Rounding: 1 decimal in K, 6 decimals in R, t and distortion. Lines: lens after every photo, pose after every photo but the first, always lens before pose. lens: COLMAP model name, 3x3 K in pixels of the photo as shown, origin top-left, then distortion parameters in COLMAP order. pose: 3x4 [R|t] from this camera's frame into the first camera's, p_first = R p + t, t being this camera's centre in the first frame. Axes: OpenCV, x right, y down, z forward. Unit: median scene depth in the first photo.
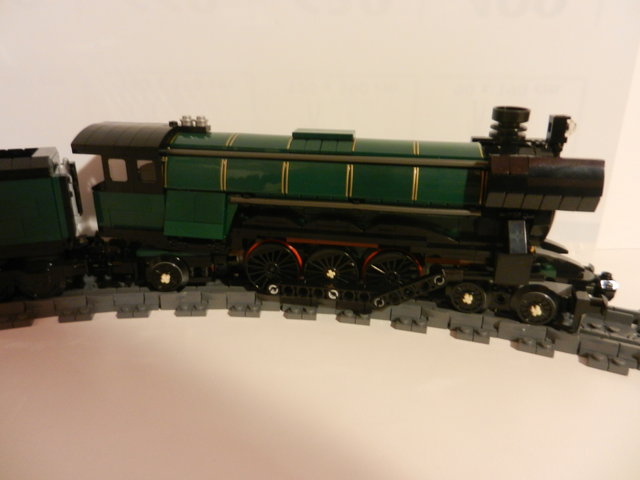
lens RADIAL K [[469.3, 0, 320.0], [0, 469.3, 240.0], [0, 0, 1]] dist [0.018043, -0.000044]
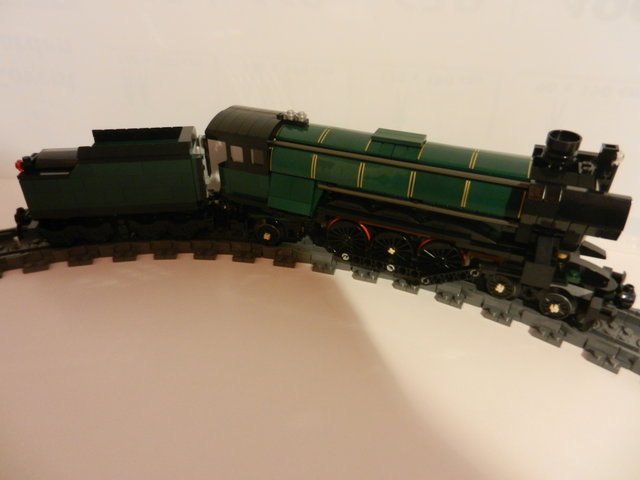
lens RADIAL K [[469.3, 0, 320.0], [0, 469.3, 240.0], [0, 0, 1]] dist [0.018043, -0.000044]
pose [[0.969022, 0.127462, -0.211542, 0.102864], [-0.080887, 0.973082, 0.215797, -0.217595], [0.233353, -0.192001, 0.953248, -0.241637]]
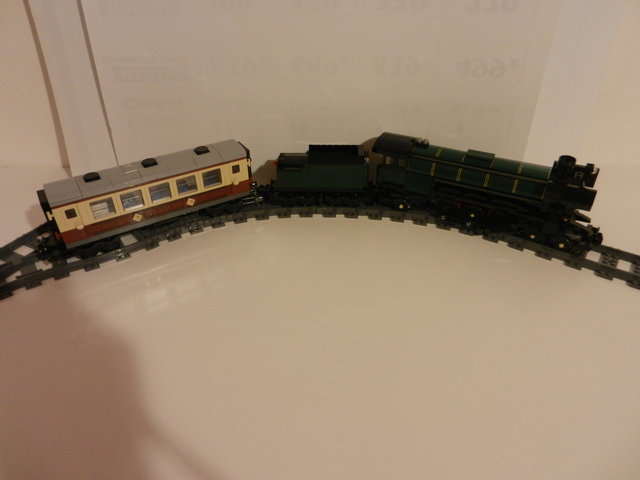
lens RADIAL K [[515.3, 0, 320.0], [0, 515.3, 240.0], [0, 0, 1]] dist [0.059409, 0.000223]
pose [[0.949408, 0.168924, -0.264744, 0.006969], [-0.098510, 0.960655, 0.259688, -0.414129], [0.298195, -0.220470, 0.928694, -1.678035]]
